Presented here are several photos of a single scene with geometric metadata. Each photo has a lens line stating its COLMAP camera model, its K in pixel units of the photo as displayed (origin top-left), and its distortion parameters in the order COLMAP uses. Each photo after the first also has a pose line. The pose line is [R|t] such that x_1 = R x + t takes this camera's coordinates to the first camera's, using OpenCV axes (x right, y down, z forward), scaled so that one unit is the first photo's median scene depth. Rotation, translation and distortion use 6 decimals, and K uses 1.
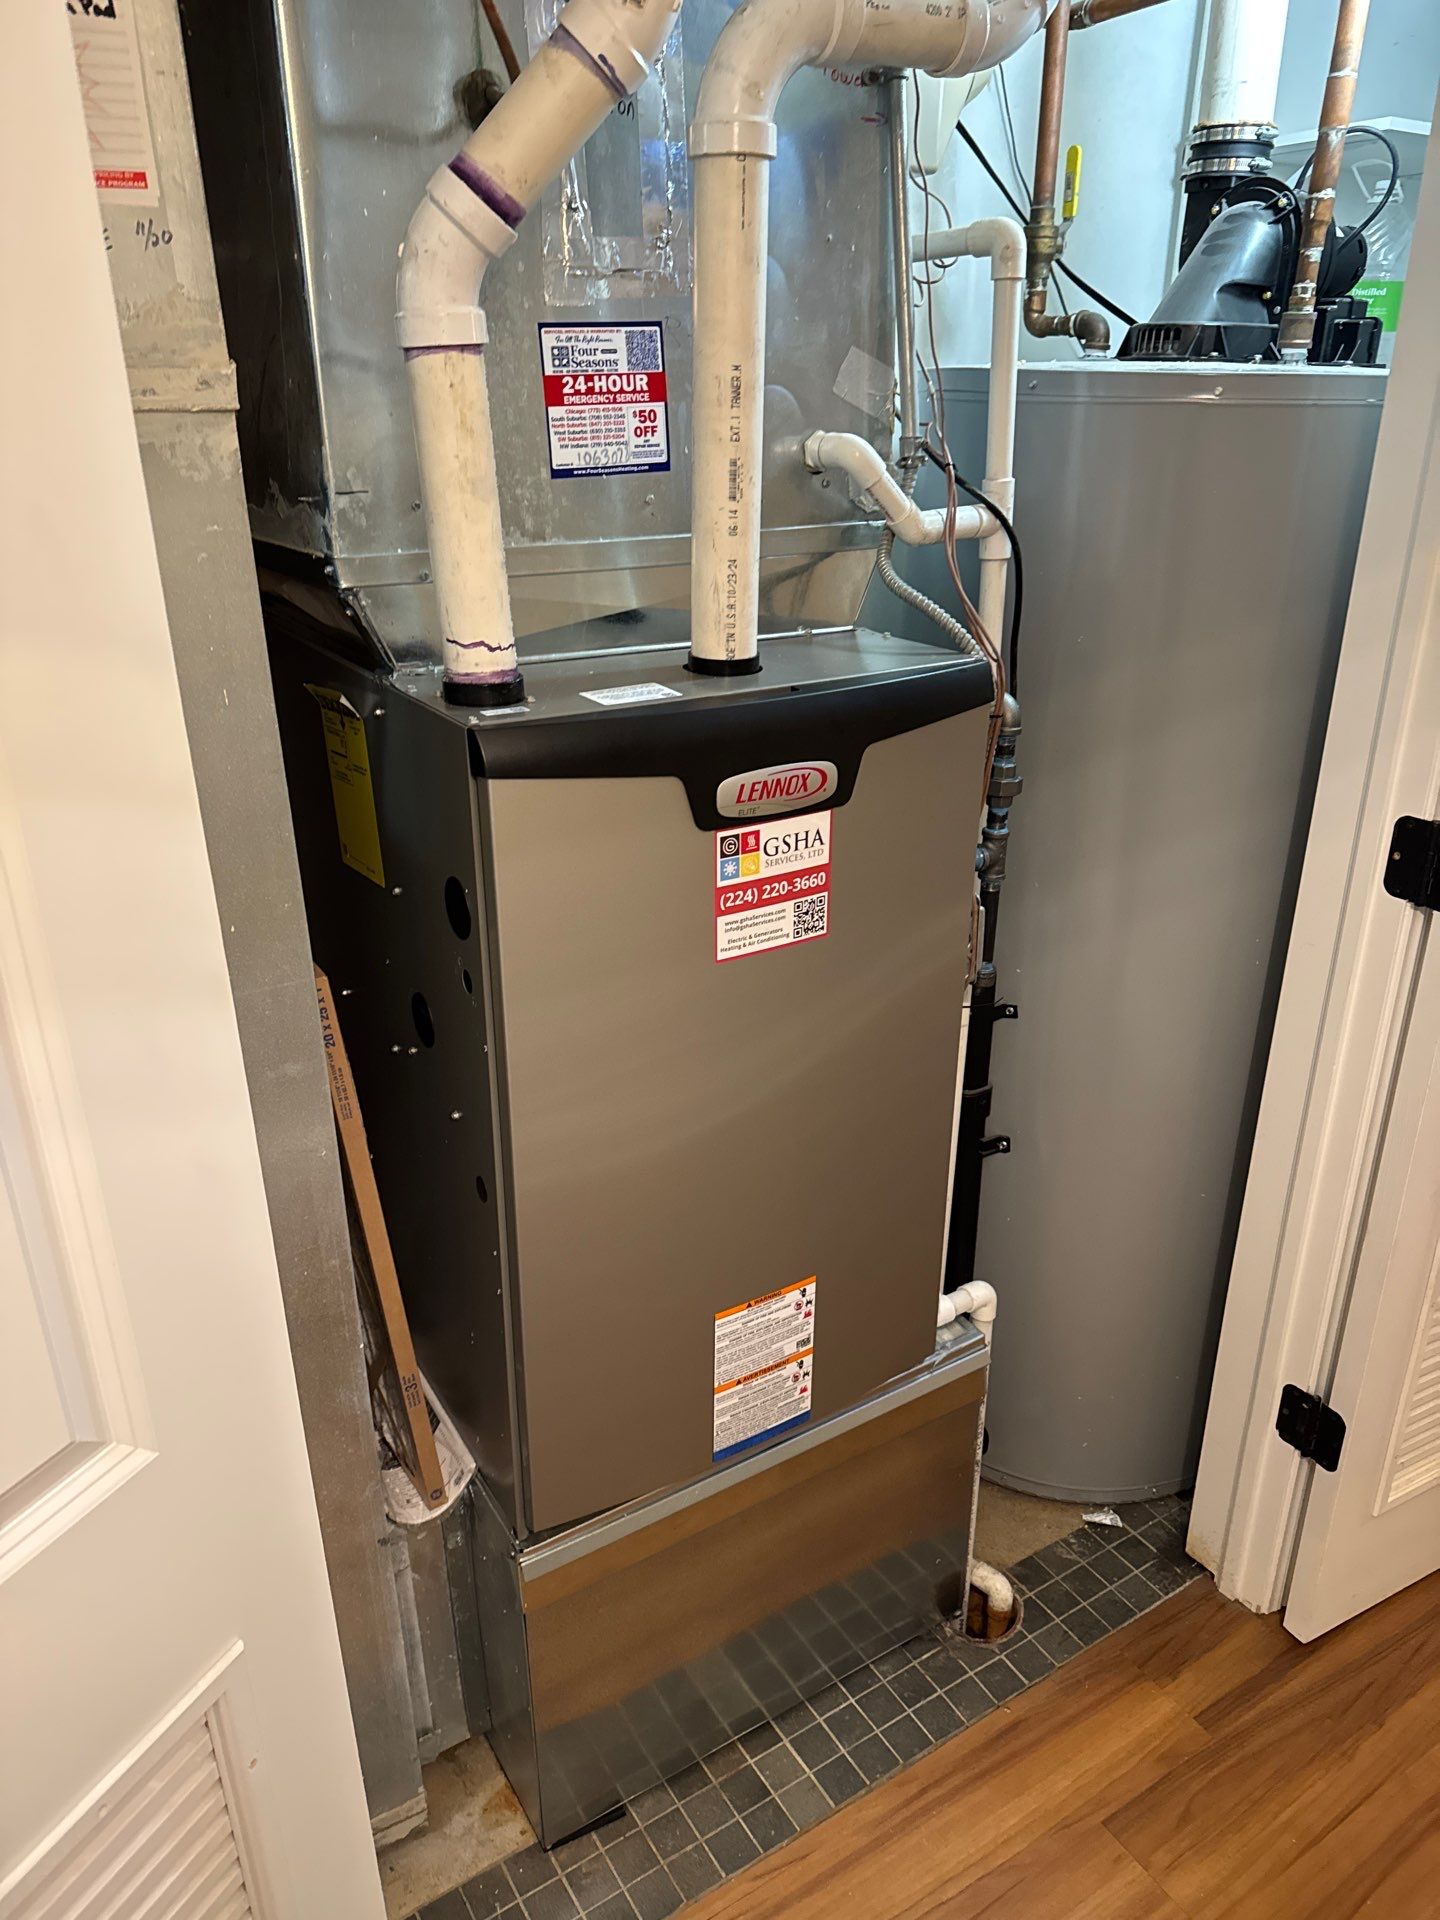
lens RADIAL K [[1338.4, 0, 679.6], [0, 1338.4, 960.4], [0, 0, 1]] dist [0.171186, -0.236840]
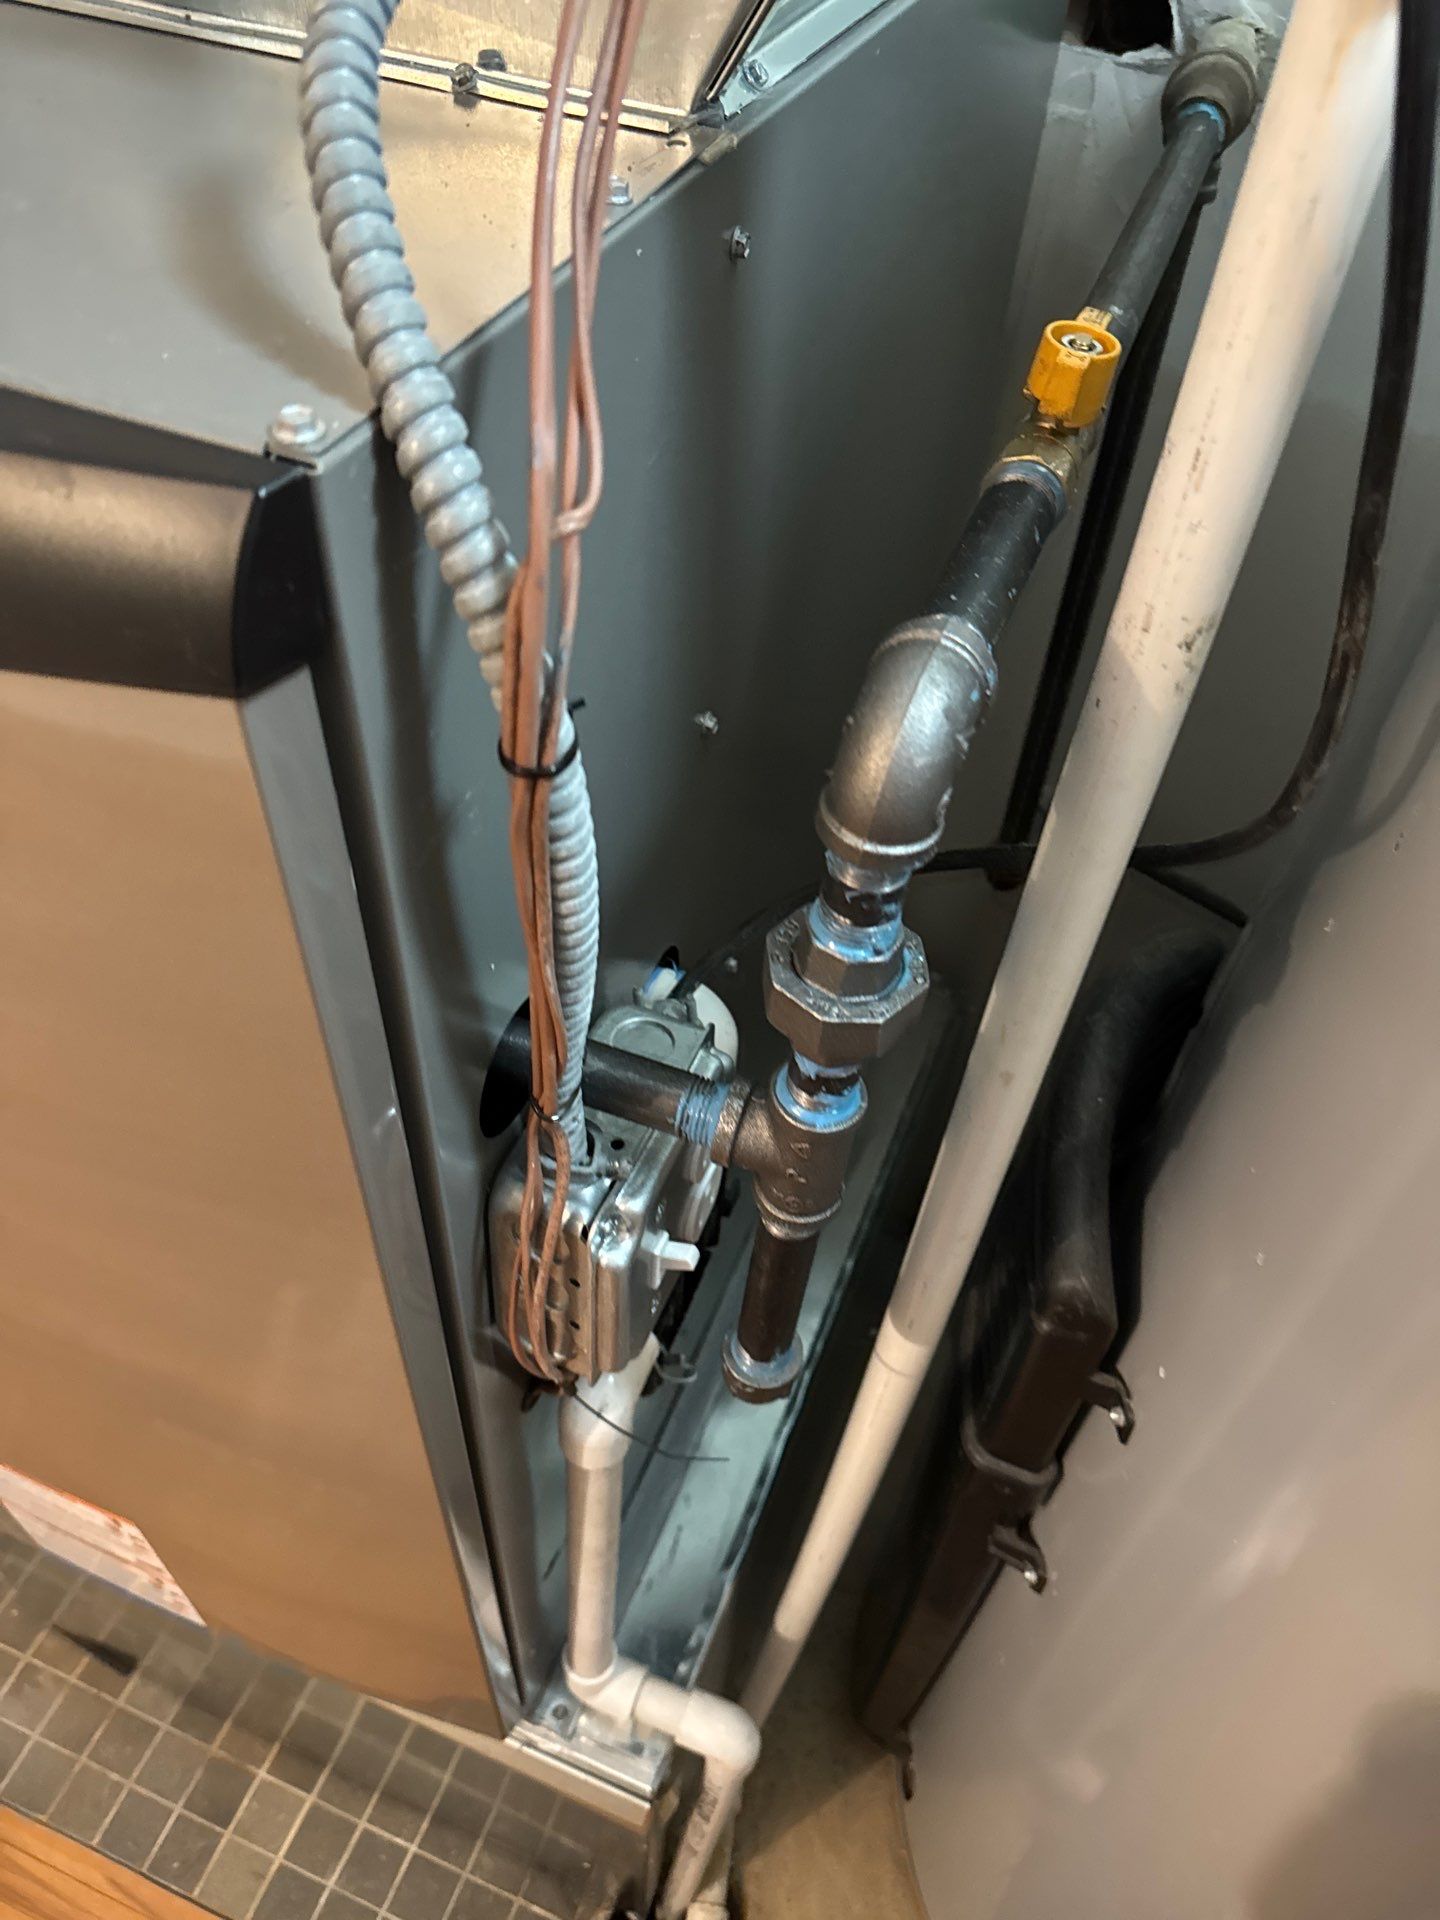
lens RADIAL K [[1400.0, 0, 720.0], [0, 1400.0, 960.0], [0, 0, 1]] dist [-0.004965, -0.000567]
pose [[0.607567, 0.609525, -0.509256, 0.419413], [-0.364667, 0.783658, 0.502890, -0.297999], [0.705607, -0.119830, 0.698398, 0.936576]]
